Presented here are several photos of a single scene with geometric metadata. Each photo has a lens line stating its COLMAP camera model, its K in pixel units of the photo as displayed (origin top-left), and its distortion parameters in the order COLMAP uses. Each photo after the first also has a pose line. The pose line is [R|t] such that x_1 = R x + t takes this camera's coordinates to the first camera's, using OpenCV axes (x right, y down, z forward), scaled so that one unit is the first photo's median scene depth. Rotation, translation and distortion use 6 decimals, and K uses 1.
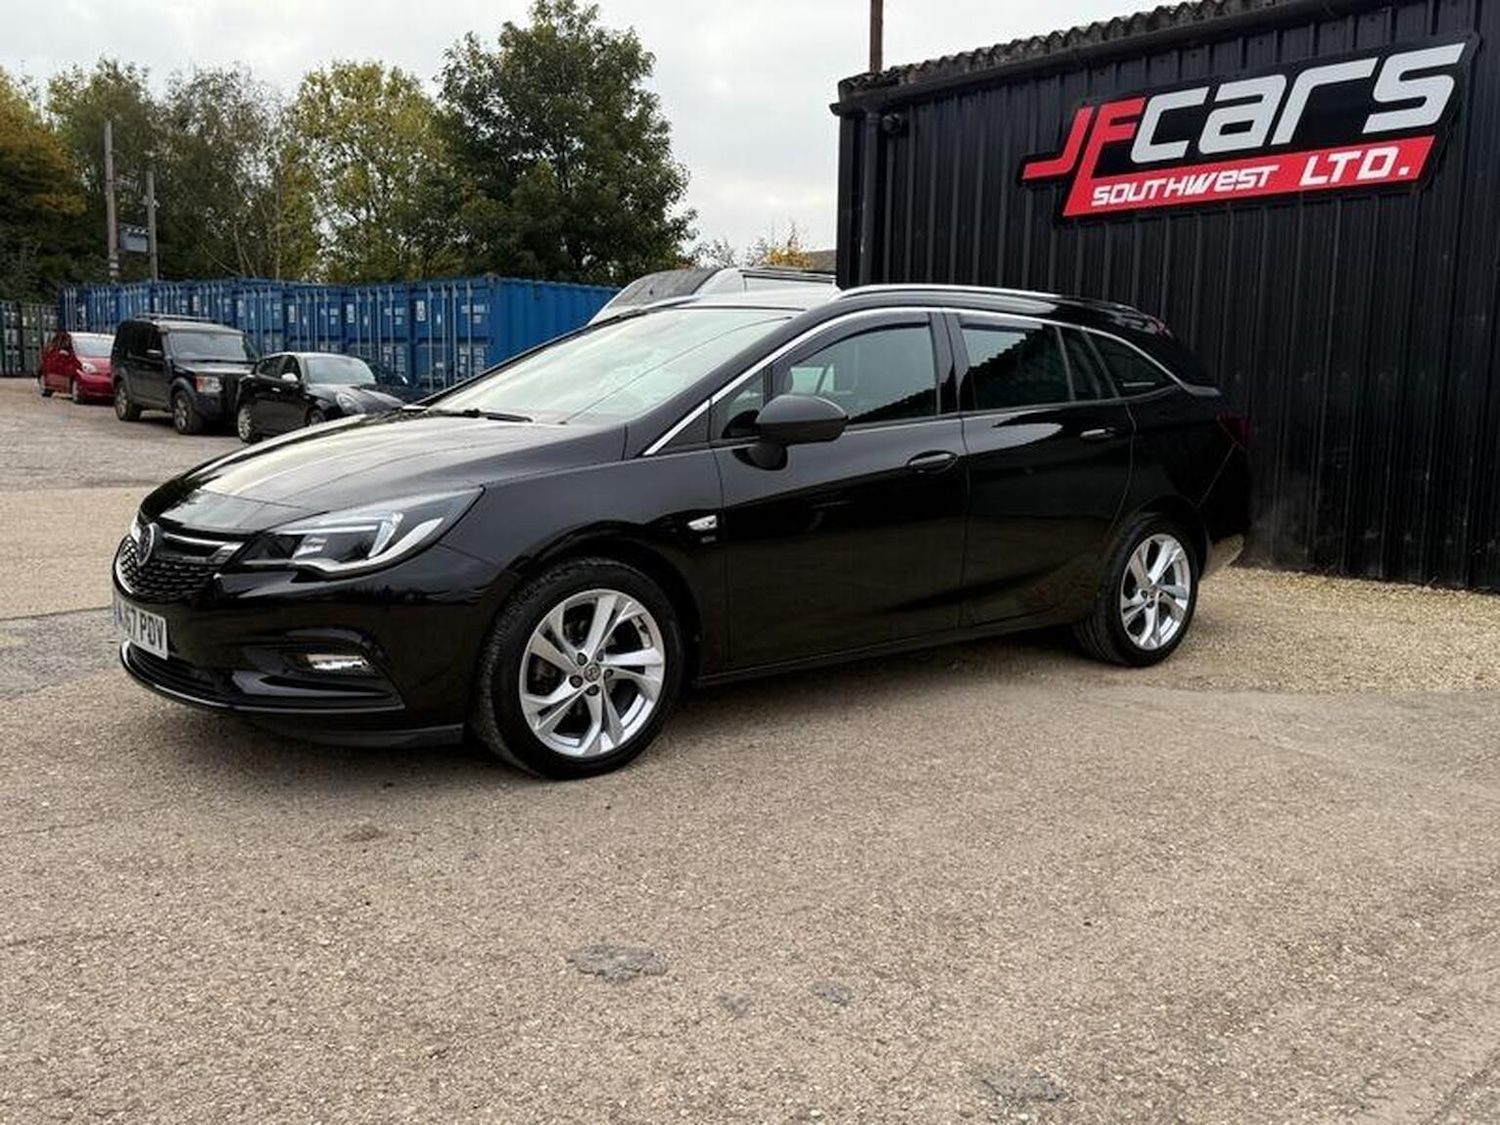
lens RADIAL K [[1296.2, 0, 762.7], [0, 1296.2, 560.3], [0, 0, 1]] dist [0.093992, -0.142952]
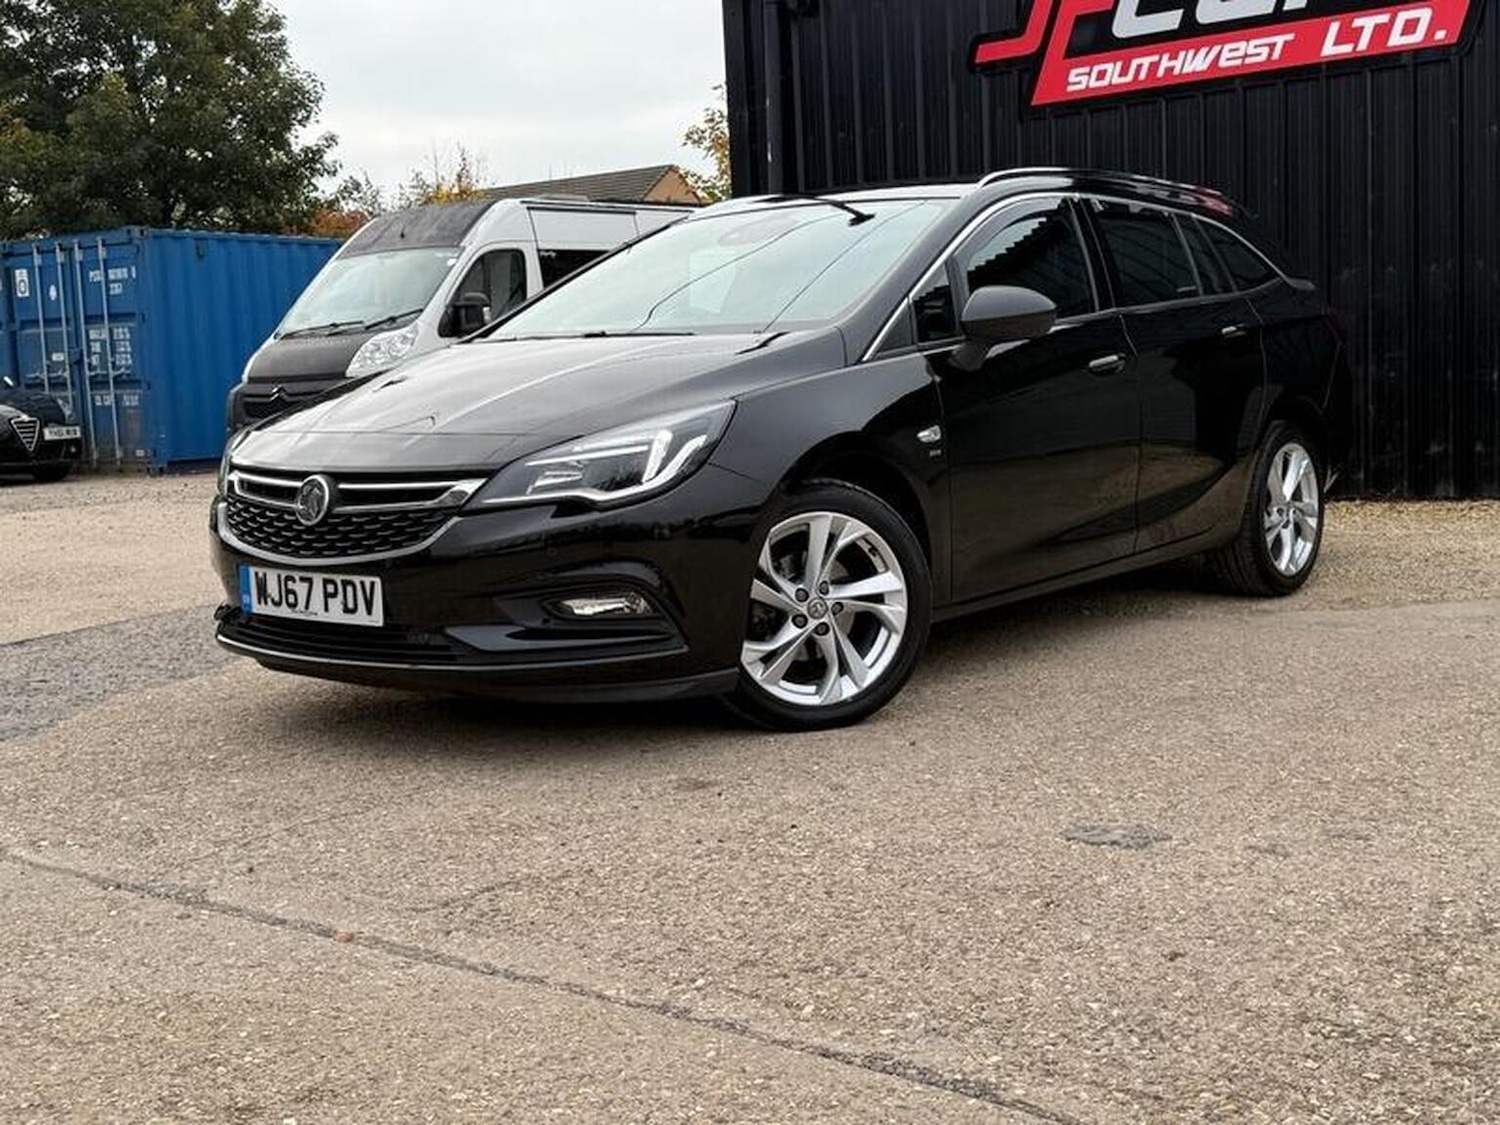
lens RADIAL K [[1785.9, 0, 761.0], [0, 1785.9, 552.1], [0, 0, 1]] dist [0.080943, 0.000000]
pose [[0.977653, -0.081949, 0.193594, -0.207492], [0.088156, 0.995826, -0.023653, 0.036504], [-0.190848, 0.040191, 0.980797, -0.088432]]
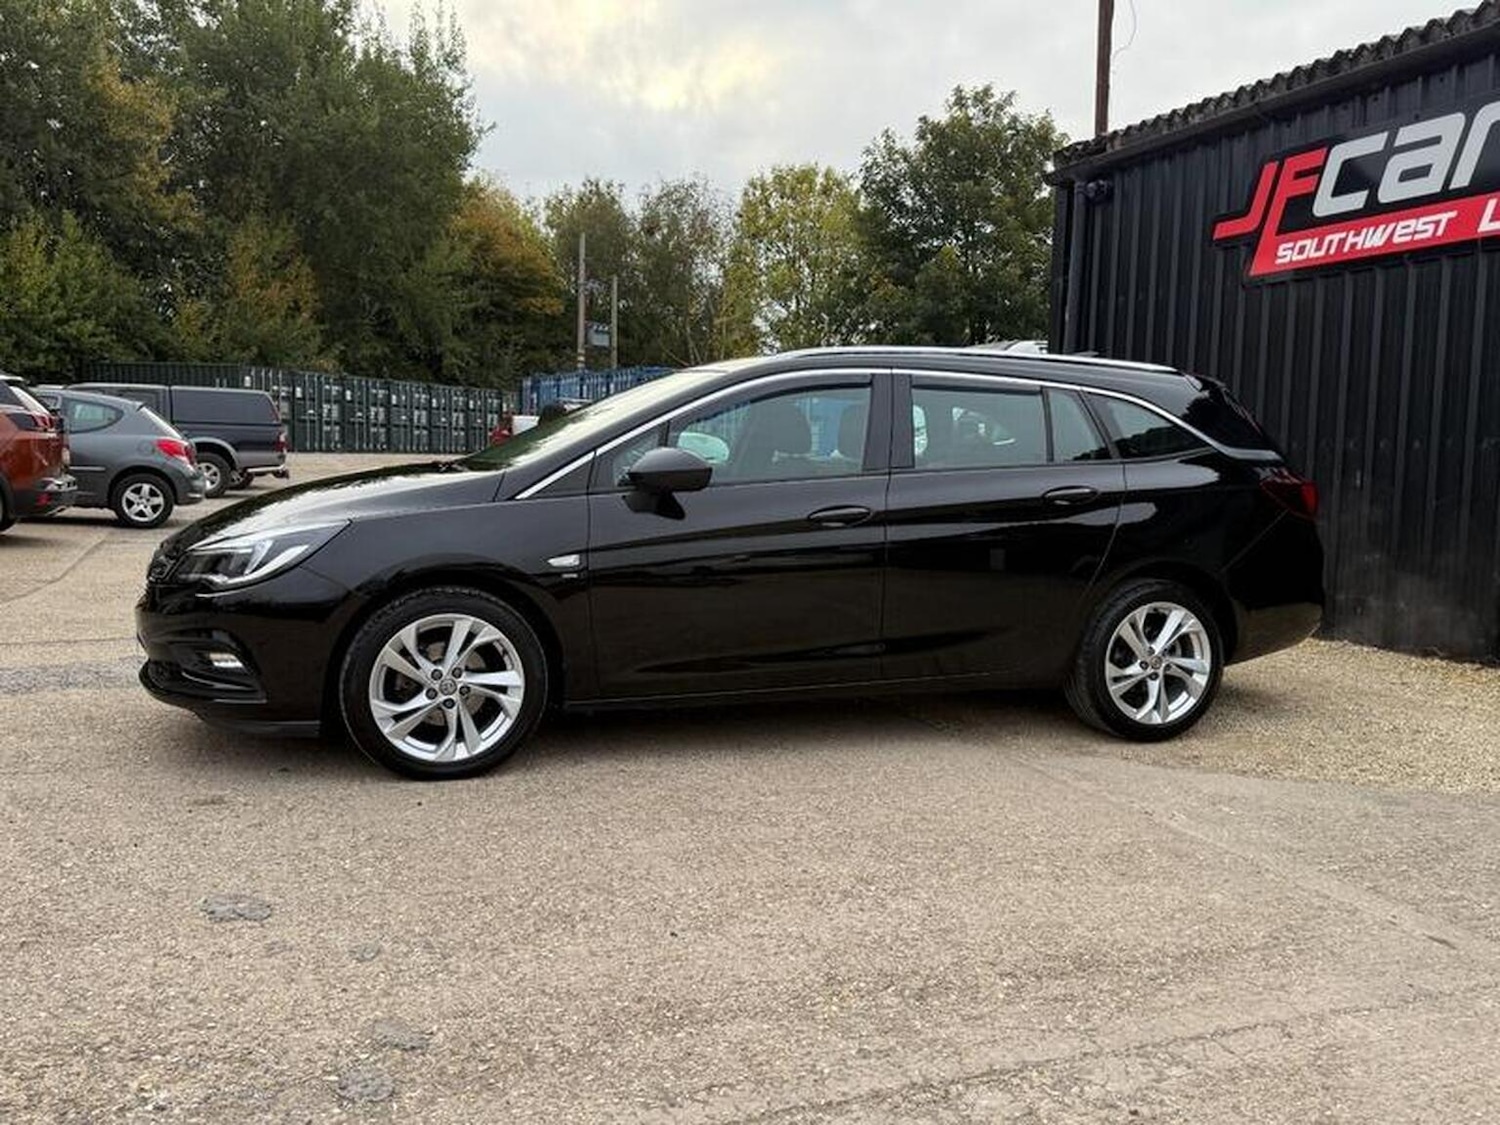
lens RADIAL K [[1296.2, 0, 757.8], [0, 1296.2, 570.5], [0, 0, 1]] dist [0.093992, -0.142952]
pose [[0.942357, 0.034392, -0.332836, 0.246504], [-0.052132, 0.997648, -0.044512, 0.010350], [0.330522, 0.059298, 0.941934, 0.005290]]
